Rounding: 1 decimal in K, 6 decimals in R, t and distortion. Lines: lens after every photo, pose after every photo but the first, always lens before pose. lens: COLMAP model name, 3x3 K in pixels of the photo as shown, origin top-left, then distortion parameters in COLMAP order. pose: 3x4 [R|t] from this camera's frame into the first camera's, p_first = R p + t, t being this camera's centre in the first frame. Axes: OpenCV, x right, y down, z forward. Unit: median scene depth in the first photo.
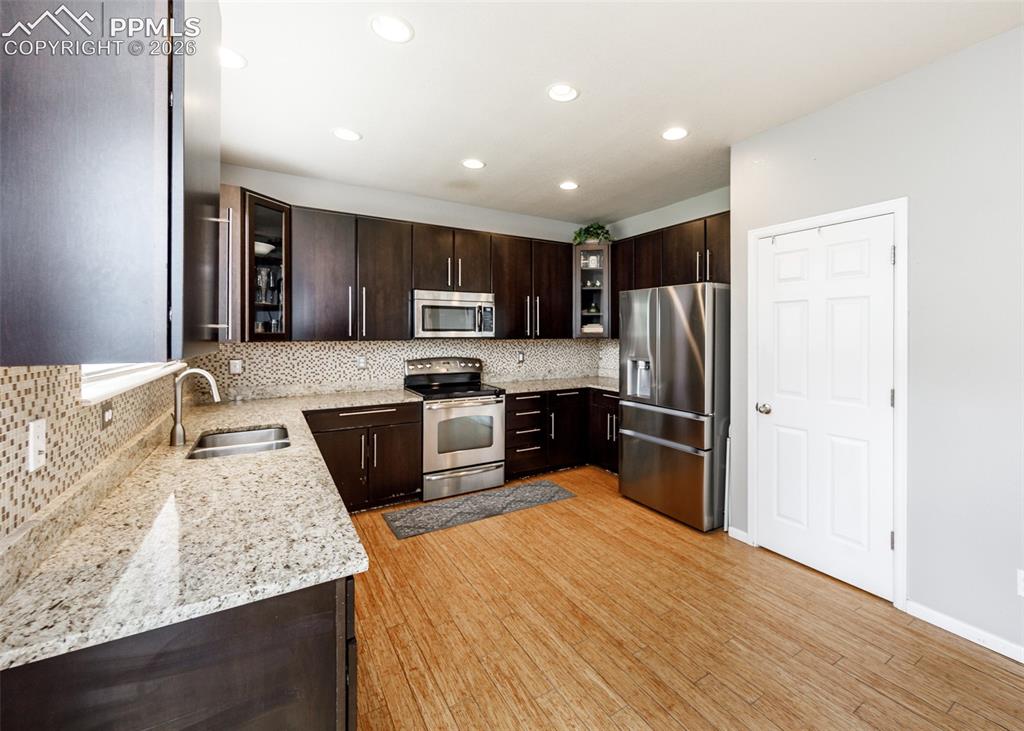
lens RADIAL K [[469.4, 0, 539.3], [0, 469.4, 329.6], [0, 0, 1]] dist [-0.000124, 0.000009]
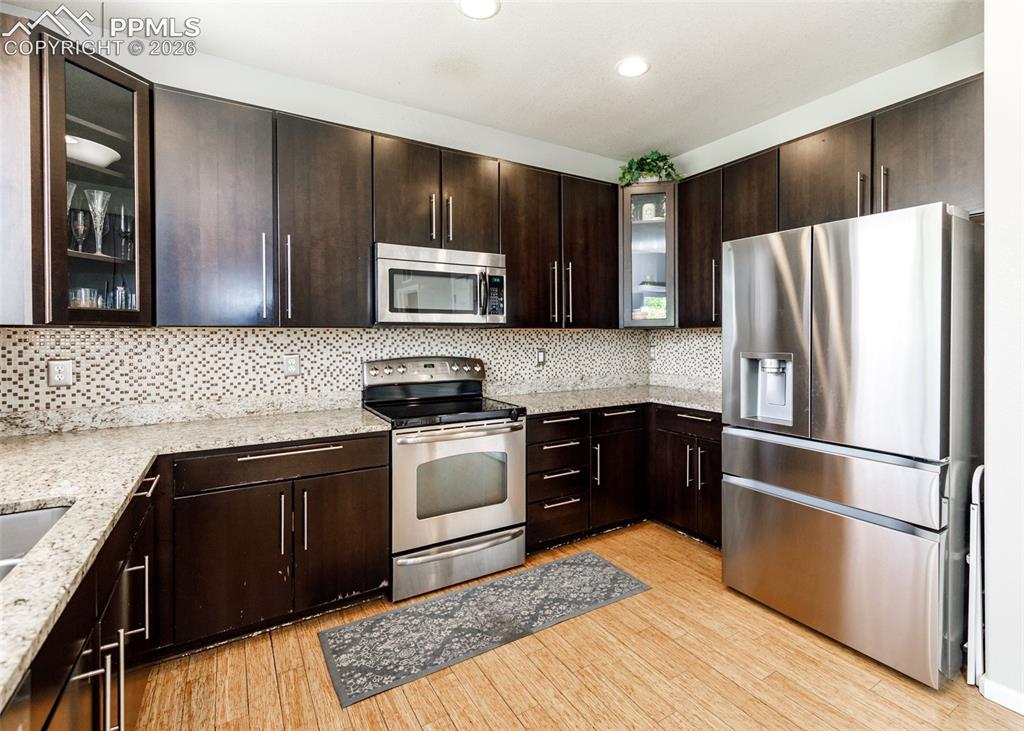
lens RADIAL K [[474.8, 0, 511.1], [0, 474.8, 335.3], [0, 0, 1]] dist [-0.001135, -0.000566]
pose [[0.999887, -0.005727, -0.013920, -0.084459], [0.005729, 0.999984, 0.000076, 0.033101], [0.013920, -0.000156, 0.999903, 0.386915]]
